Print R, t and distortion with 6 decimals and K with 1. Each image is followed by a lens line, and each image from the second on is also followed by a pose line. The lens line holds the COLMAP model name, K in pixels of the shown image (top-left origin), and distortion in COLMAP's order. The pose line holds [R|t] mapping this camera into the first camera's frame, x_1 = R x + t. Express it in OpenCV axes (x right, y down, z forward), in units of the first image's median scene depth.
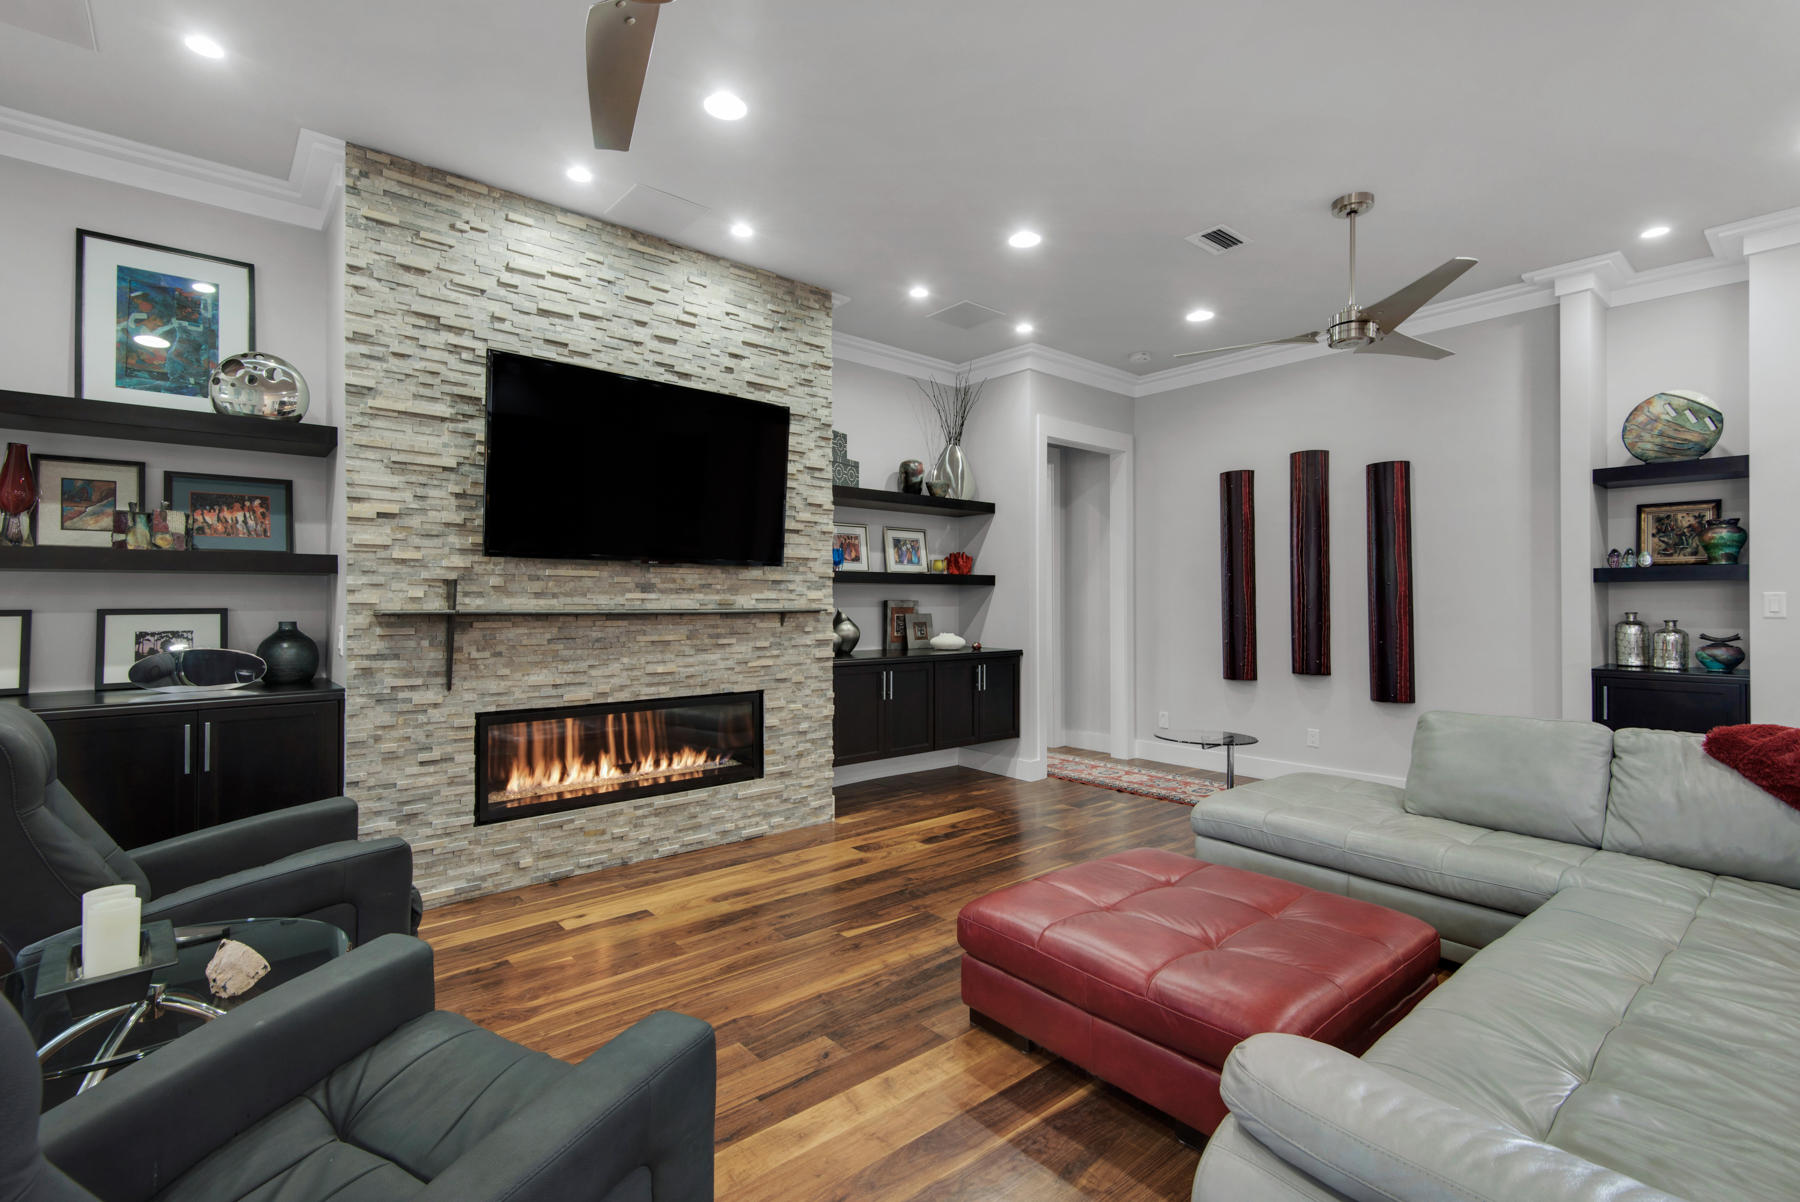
lens RADIAL K [[859.1, 0, 901.3], [0, 859.1, 597.6], [0, 0, 1]] dist [0.012604, -0.000452]
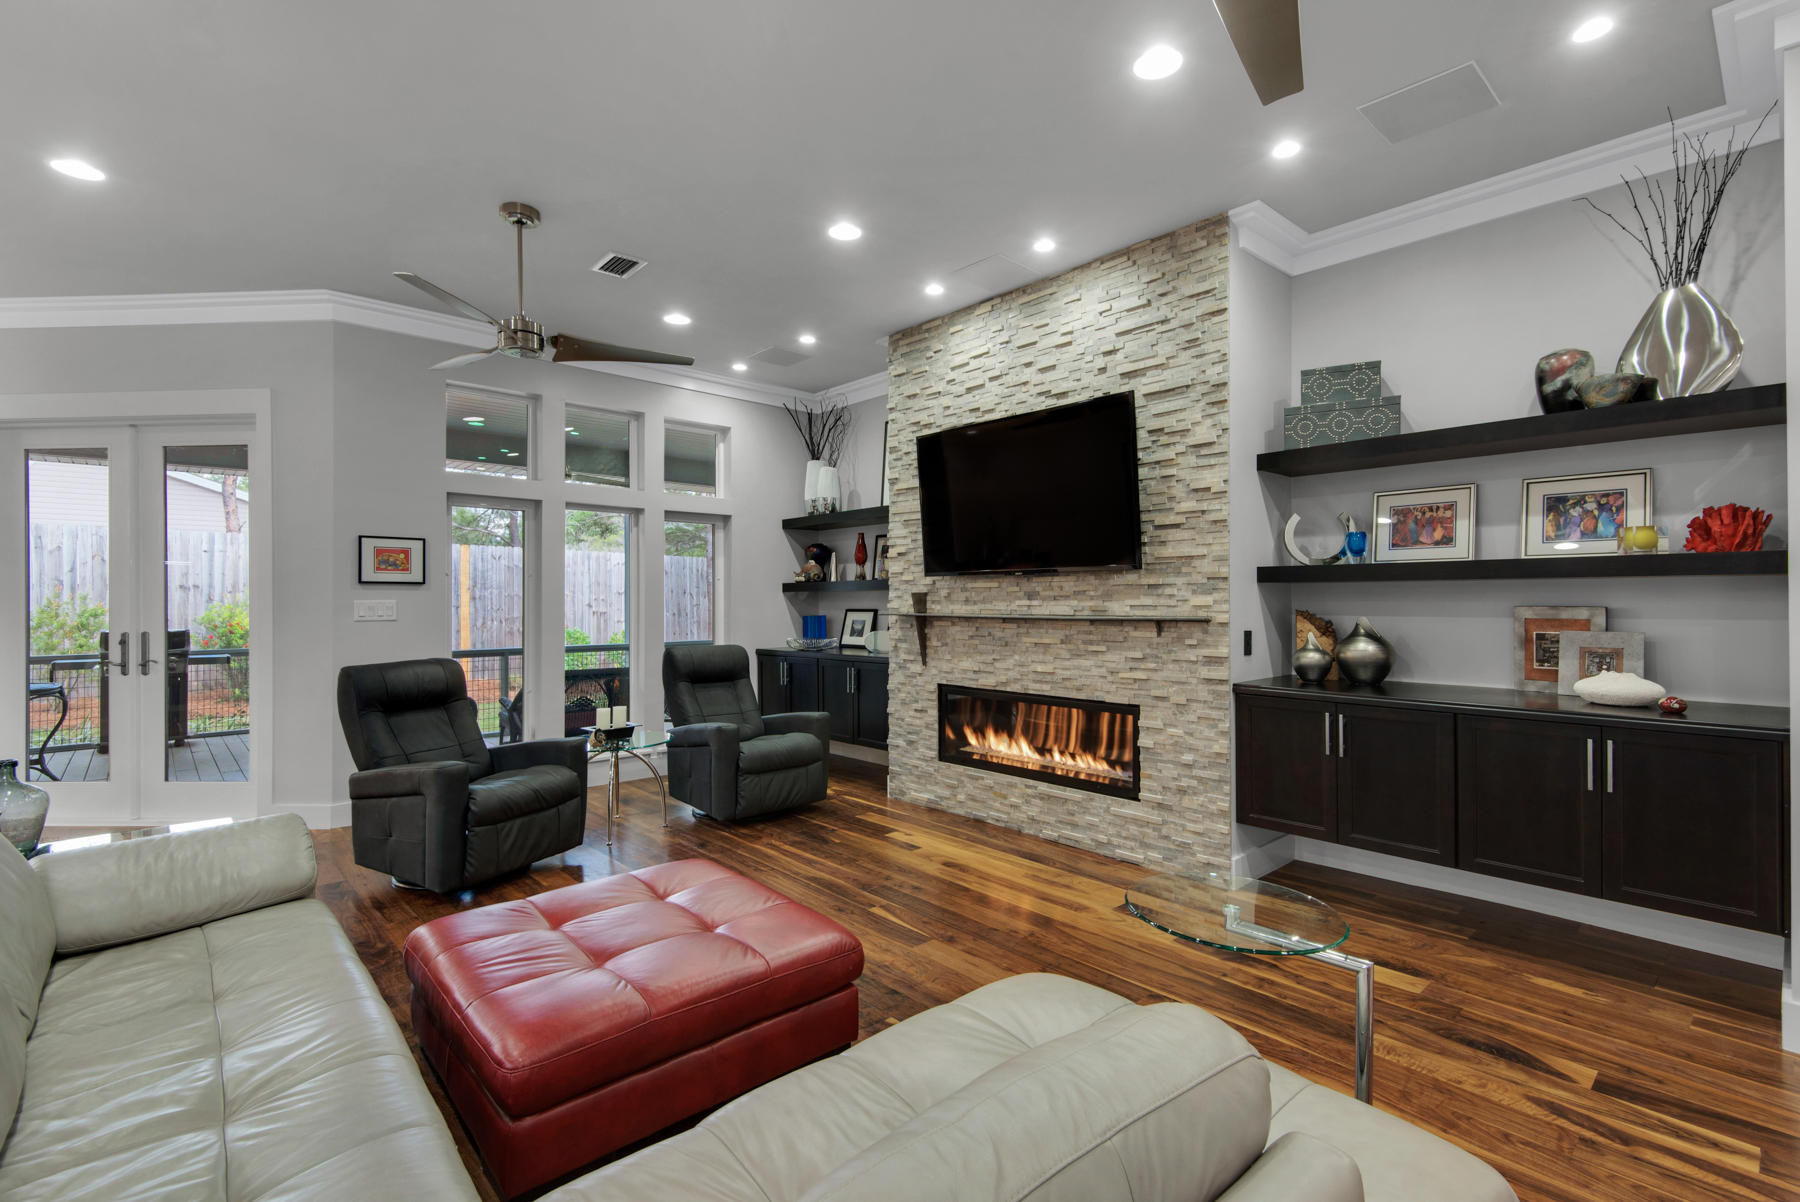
lens RADIAL K [[859.1, 0, 901.6], [0, 859.1, 600.0], [0, 0, 1]] dist [0.012604, -0.000452]
pose [[-0.037037, -0.001473, -0.999313, 0.799271], [0.007202, 0.999973, -0.001741, -0.004469], [0.999288, -0.007262, -0.037026, 0.824216]]
